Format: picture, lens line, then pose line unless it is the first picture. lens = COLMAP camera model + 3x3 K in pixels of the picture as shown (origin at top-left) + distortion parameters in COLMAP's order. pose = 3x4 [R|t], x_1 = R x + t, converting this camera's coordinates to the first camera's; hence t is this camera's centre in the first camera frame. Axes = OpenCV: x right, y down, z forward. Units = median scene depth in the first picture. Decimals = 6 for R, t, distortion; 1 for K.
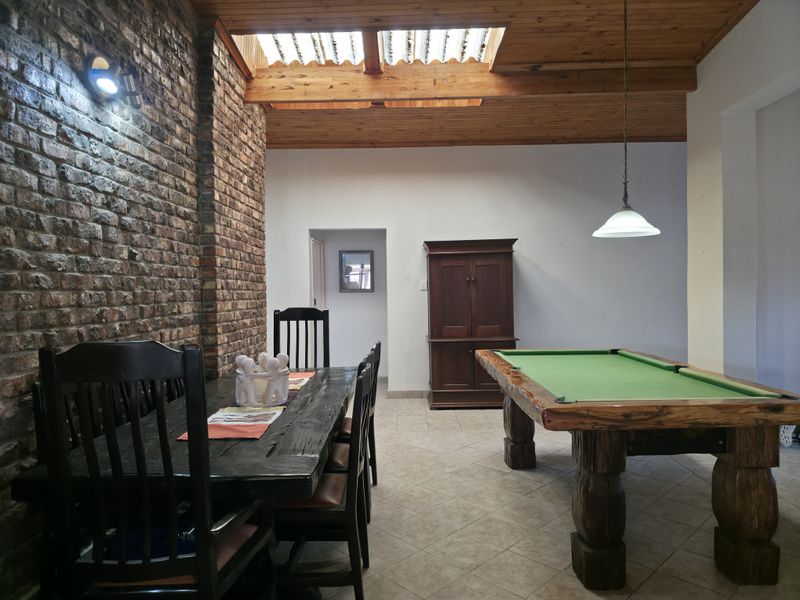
lens RADIAL K [[525.4, 0, 406.0], [0, 525.4, 301.0], [0, 0, 1]] dist [0.046157, -0.040242]
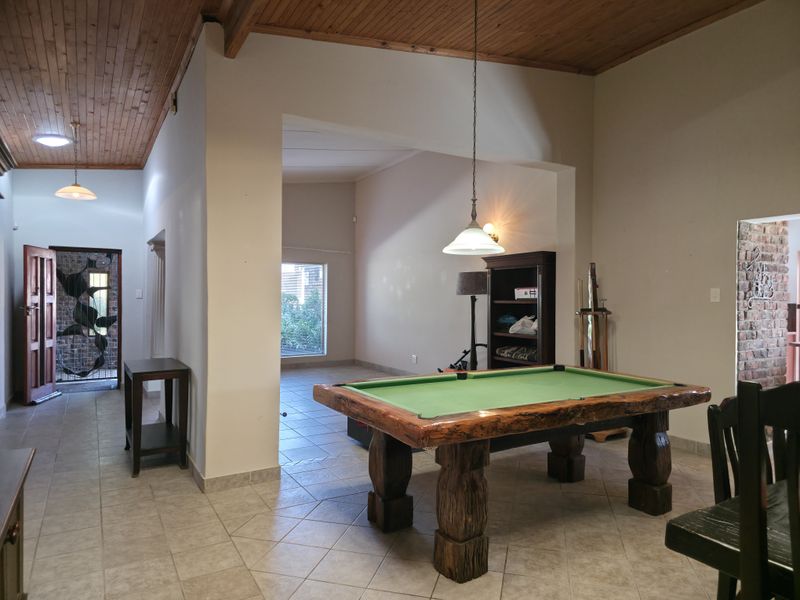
lens RADIAL K [[525.4, 0, 402.3], [0, 525.4, 301.0], [0, 0, 1]] dist [0.046157, -0.040242]
pose [[-0.504295, 0.004966, 0.863517, -0.457914], [0.021302, 0.999751, 0.006690, -0.049693], [-0.863269, 0.021768, -0.504275, 1.957774]]
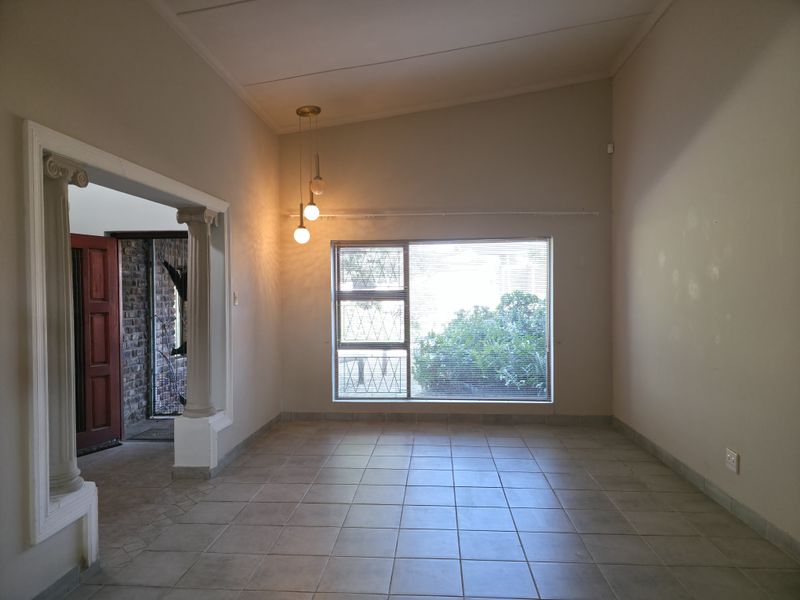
lens RADIAL K [[525.4, 0, 400.2], [0, 525.4, 302.8], [0, 0, 1]] dist [0.046157, -0.040242]
pose [[0.081559, -0.001043, 0.996668, 0.916698], [0.028671, 0.999588, -0.001300, -0.059505], [-0.996256, 0.028682, 0.081555, 0.984123]]
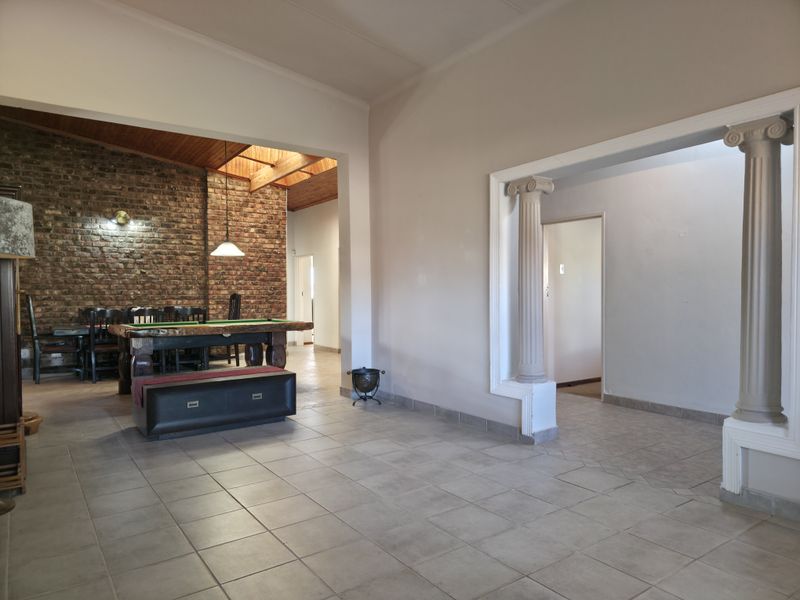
lens RADIAL K [[525.4, 0, 401.5], [0, 525.4, 307.7], [0, 0, 1]] dist [0.046157, -0.040242]
pose [[0.581727, 0.032465, -0.812736, 2.790923], [-0.019521, 0.999473, 0.025951, 0.003049], [0.813150, 0.000769, 0.582054, 0.491072]]
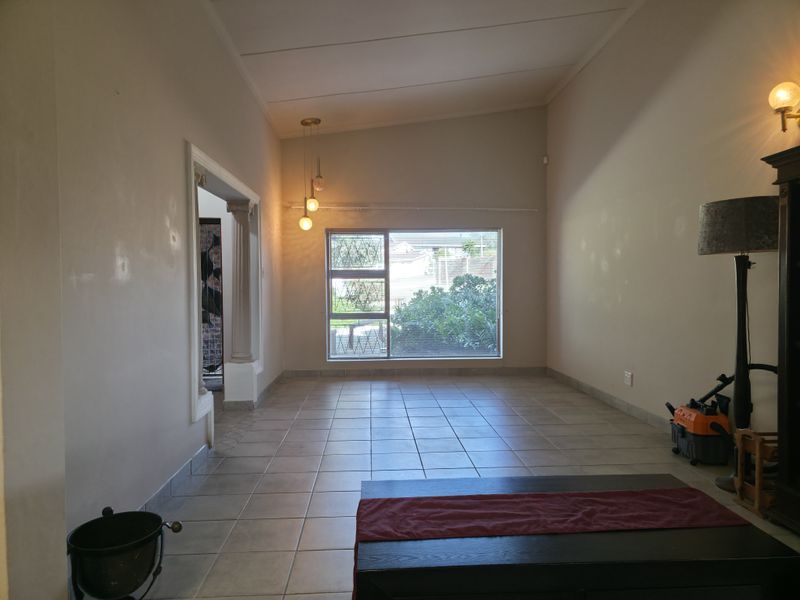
lens RADIAL K [[525.4, 0, 400.3], [0, 525.4, 300.2], [0, 0, 1]] dist [0.046157, -0.040242]
pose [[-0.048906, -0.010261, 0.998751, 0.433449], [0.029619, 0.999493, 0.011719, 0.008674], [-0.998364, 0.030155, -0.048577, 1.190992]]
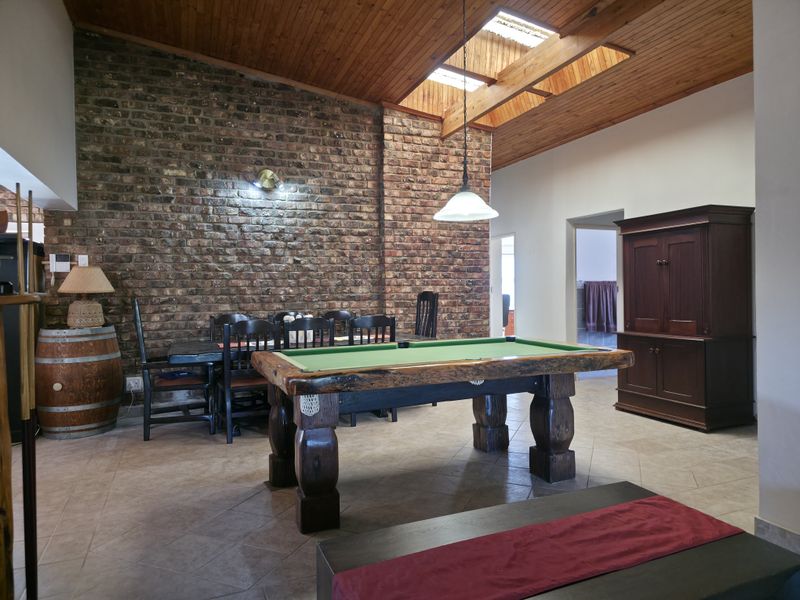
lens RADIAL K [[525.4, 0, 406.3], [0, 525.4, 303.9], [0, 0, 1]] dist [0.046157, -0.040242]
pose [[0.396428, 0.033001, -0.917472, 1.502074], [-0.010366, 0.999451, 0.031470, 0.005683], [0.918007, -0.002966, 0.396552, 0.635179]]
